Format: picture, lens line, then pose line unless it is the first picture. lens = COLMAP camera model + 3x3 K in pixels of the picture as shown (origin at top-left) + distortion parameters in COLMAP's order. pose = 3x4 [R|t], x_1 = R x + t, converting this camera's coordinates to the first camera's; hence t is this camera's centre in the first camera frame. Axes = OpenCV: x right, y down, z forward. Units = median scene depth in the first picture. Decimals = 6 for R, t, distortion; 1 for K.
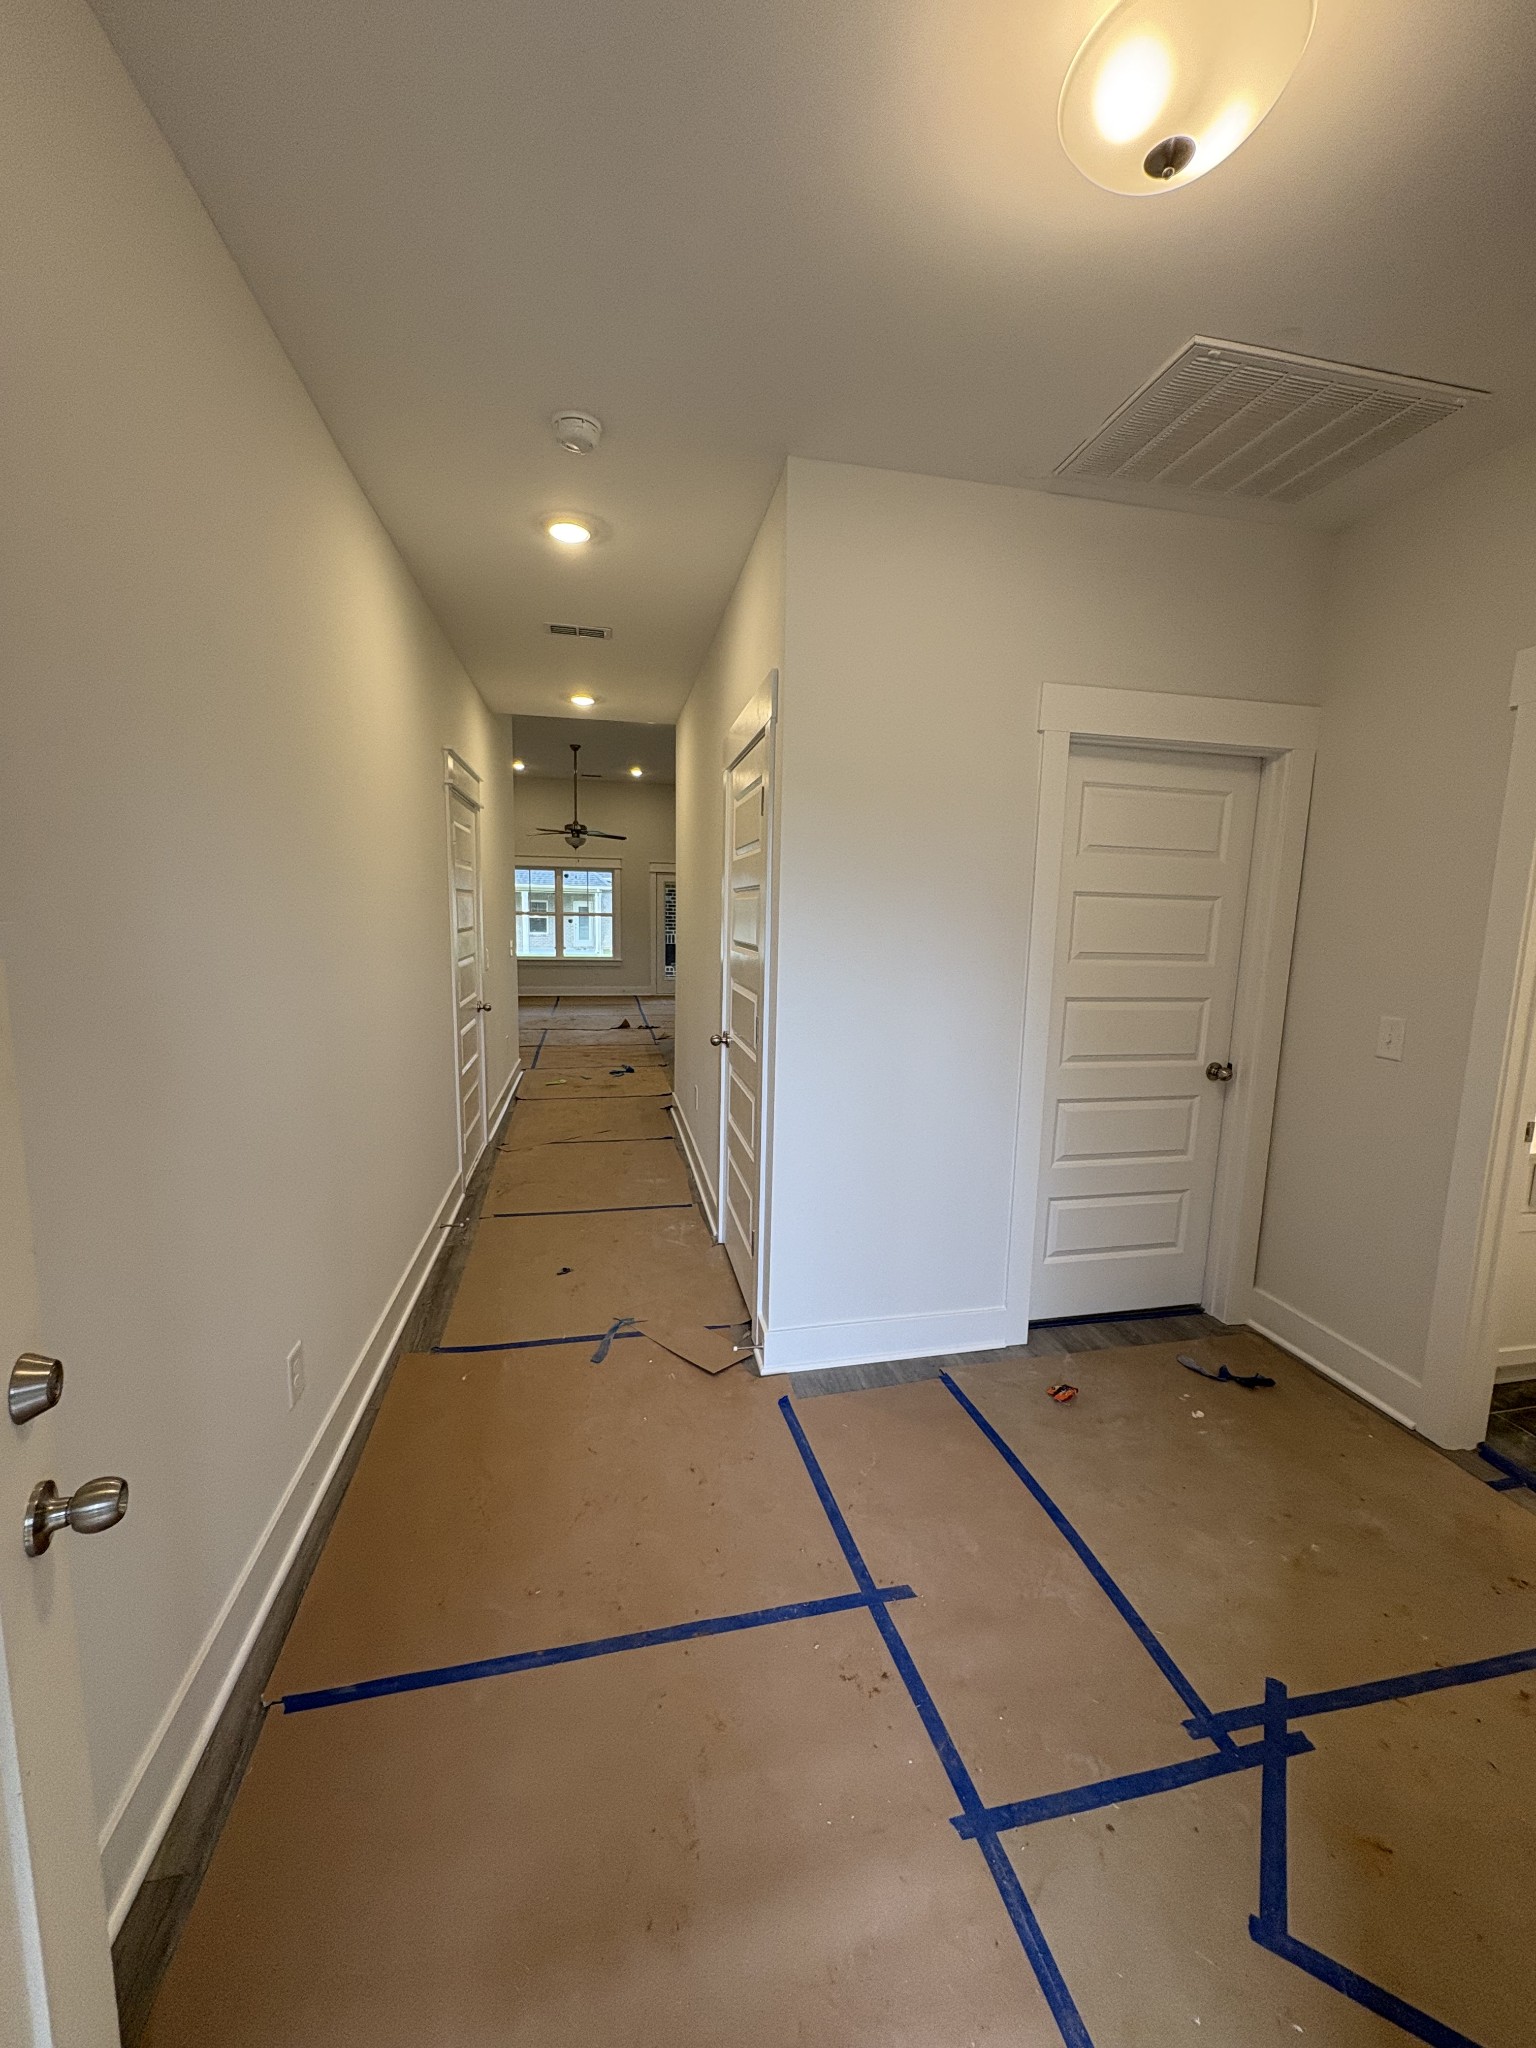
lens RADIAL K [[818.5, 0, 771.3], [0, 818.5, 1021.3], [0, 0, 1]] dist [0.003131, -0.000636]
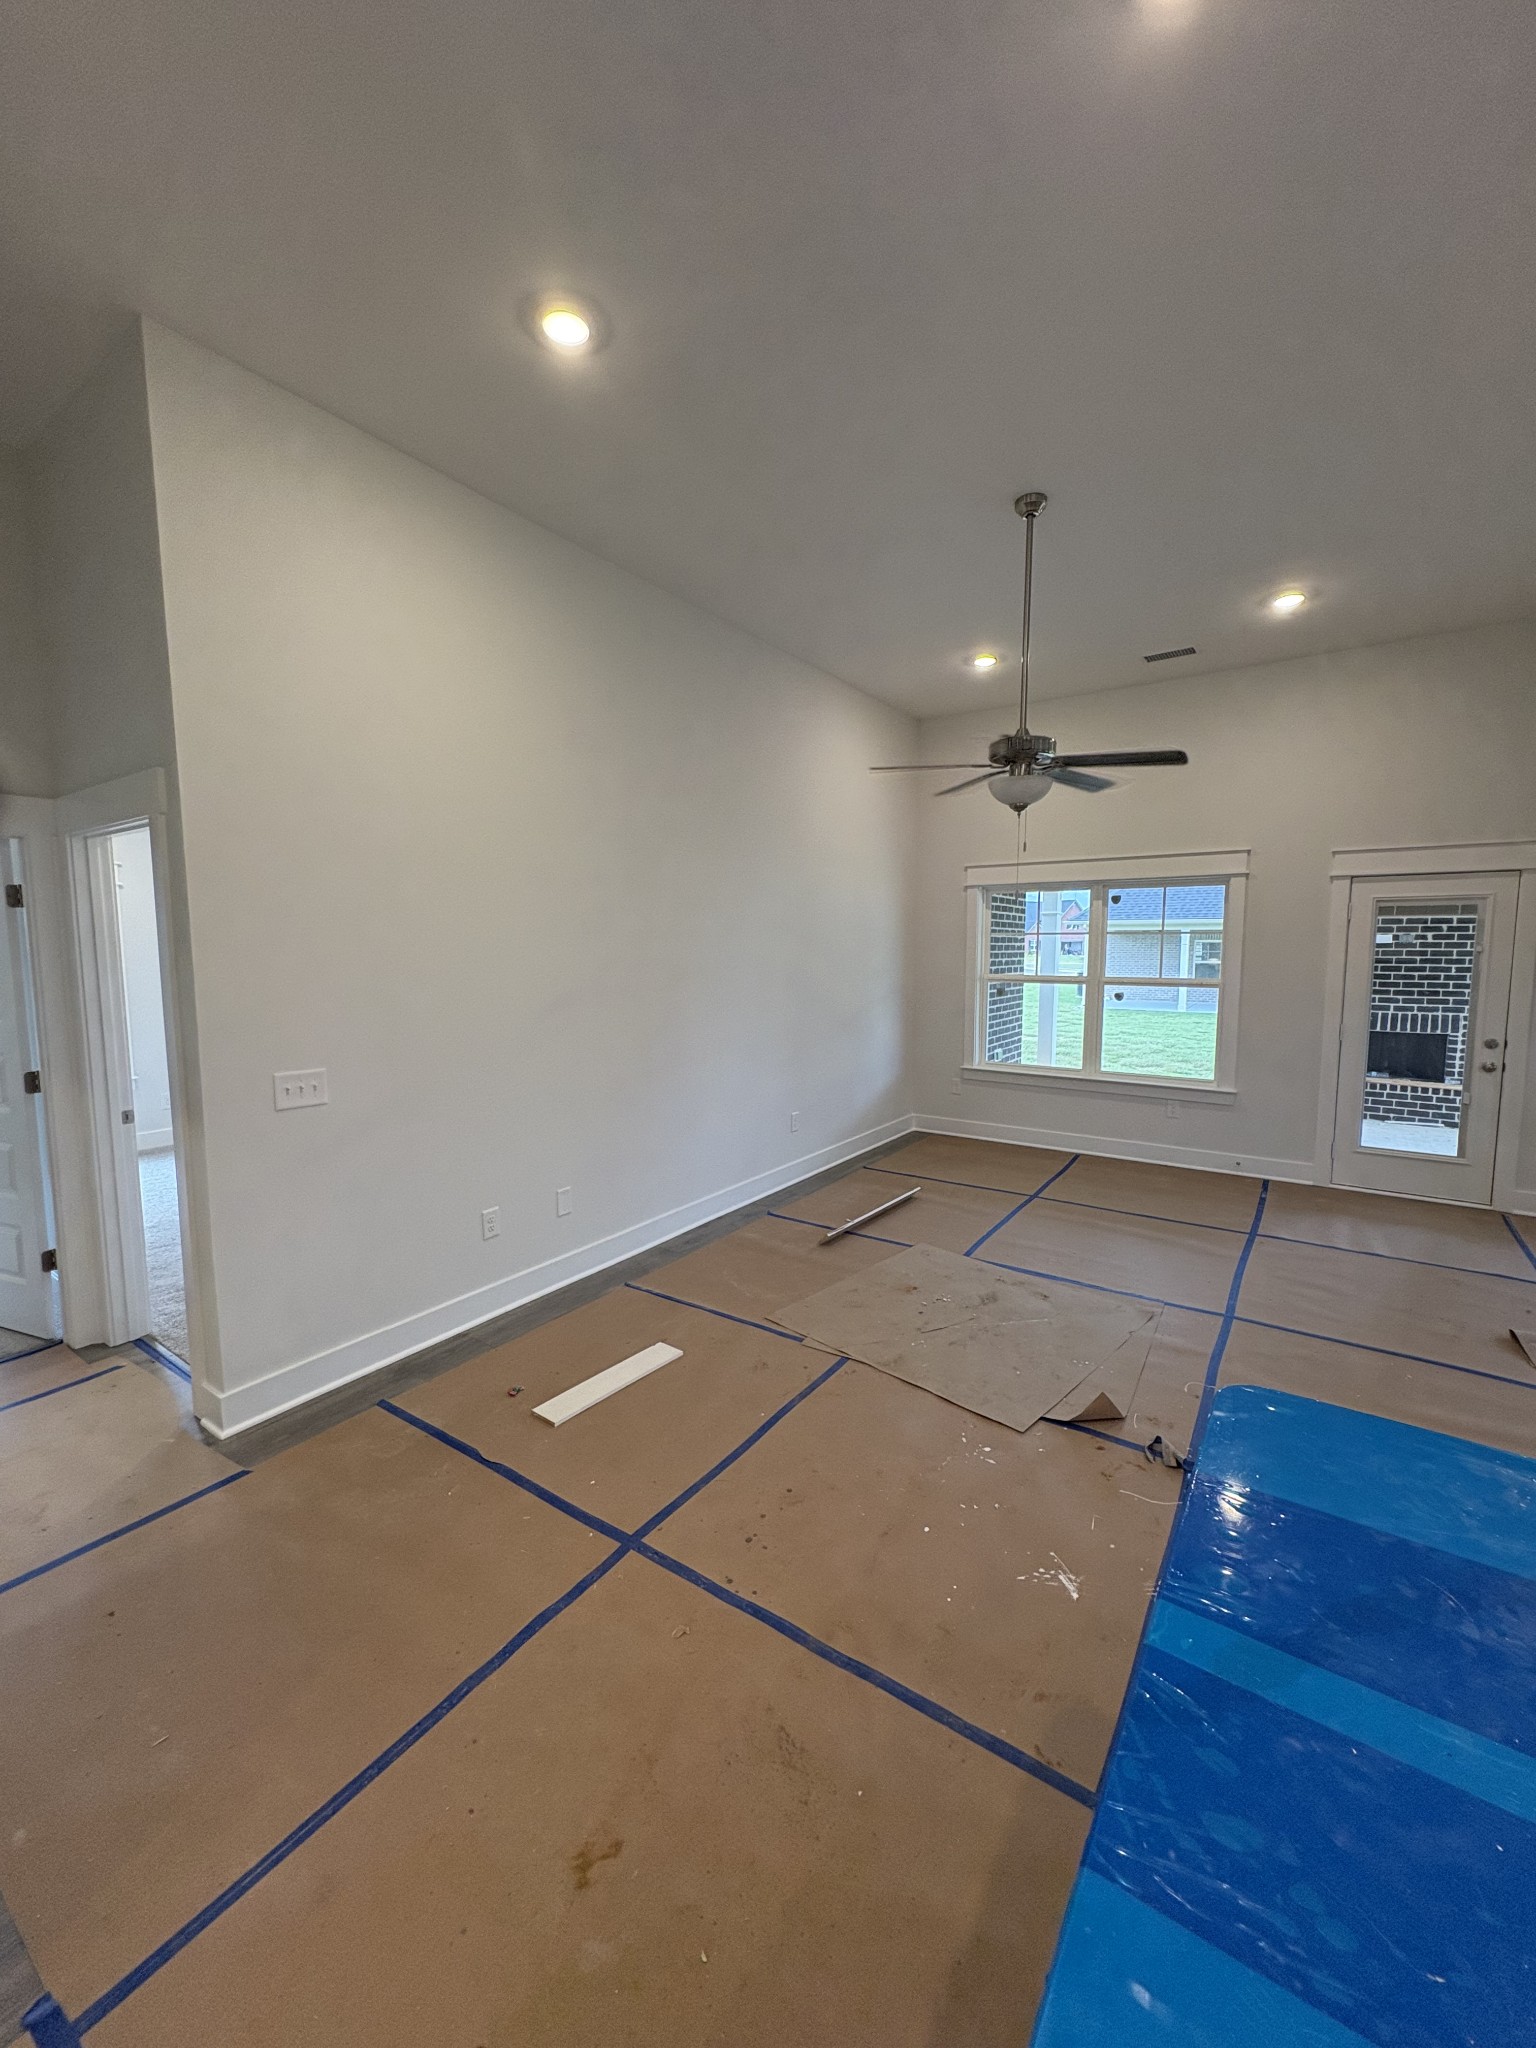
lens RADIAL K [[818.5, 0, 762.1], [0, 818.5, 1021.1], [0, 0, 1]] dist [0.003131, -0.000636]
pose [[0.681435, 0.048510, -0.730269, -0.654542], [-0.093790, 0.995362, -0.021399, -1.187644], [0.725844, 0.083074, 0.682824, 8.033700]]
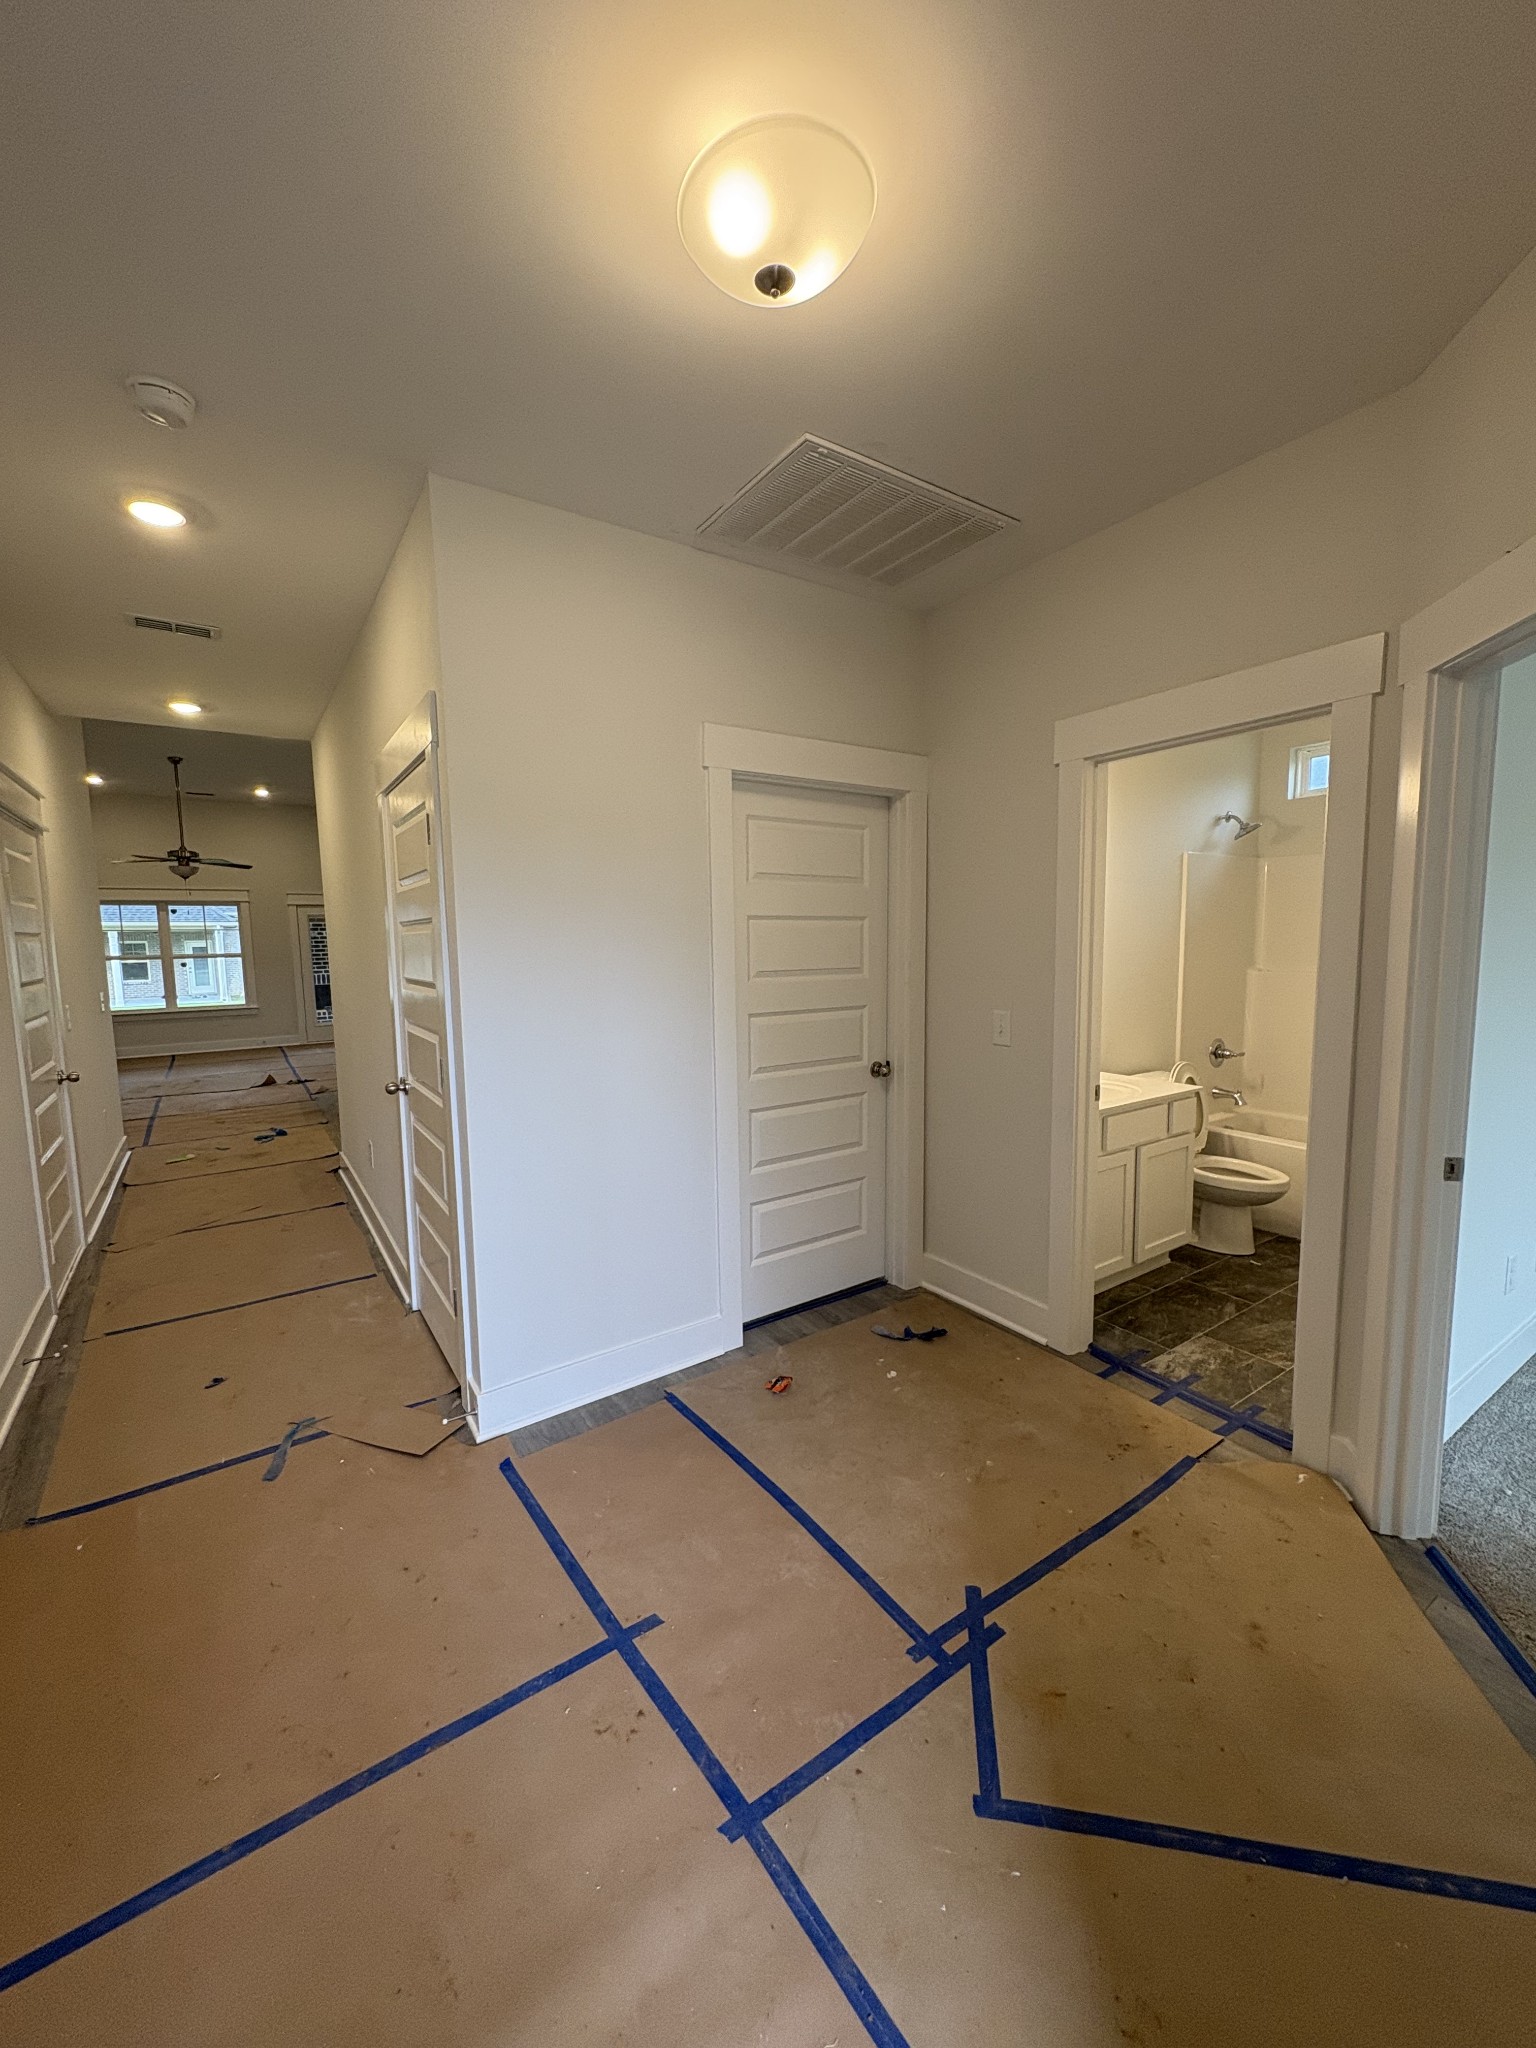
lens RADIAL K [[818.5, 0, 773.1], [0, 818.5, 1019.5], [0, 0, 1]] dist [0.003131, -0.000636]
pose [[0.926083, -0.074216, 0.369950, -0.009170], [0.086536, 0.996107, -0.016791, -0.001294], [-0.367263, 0.047564, 0.928900, -0.007618]]
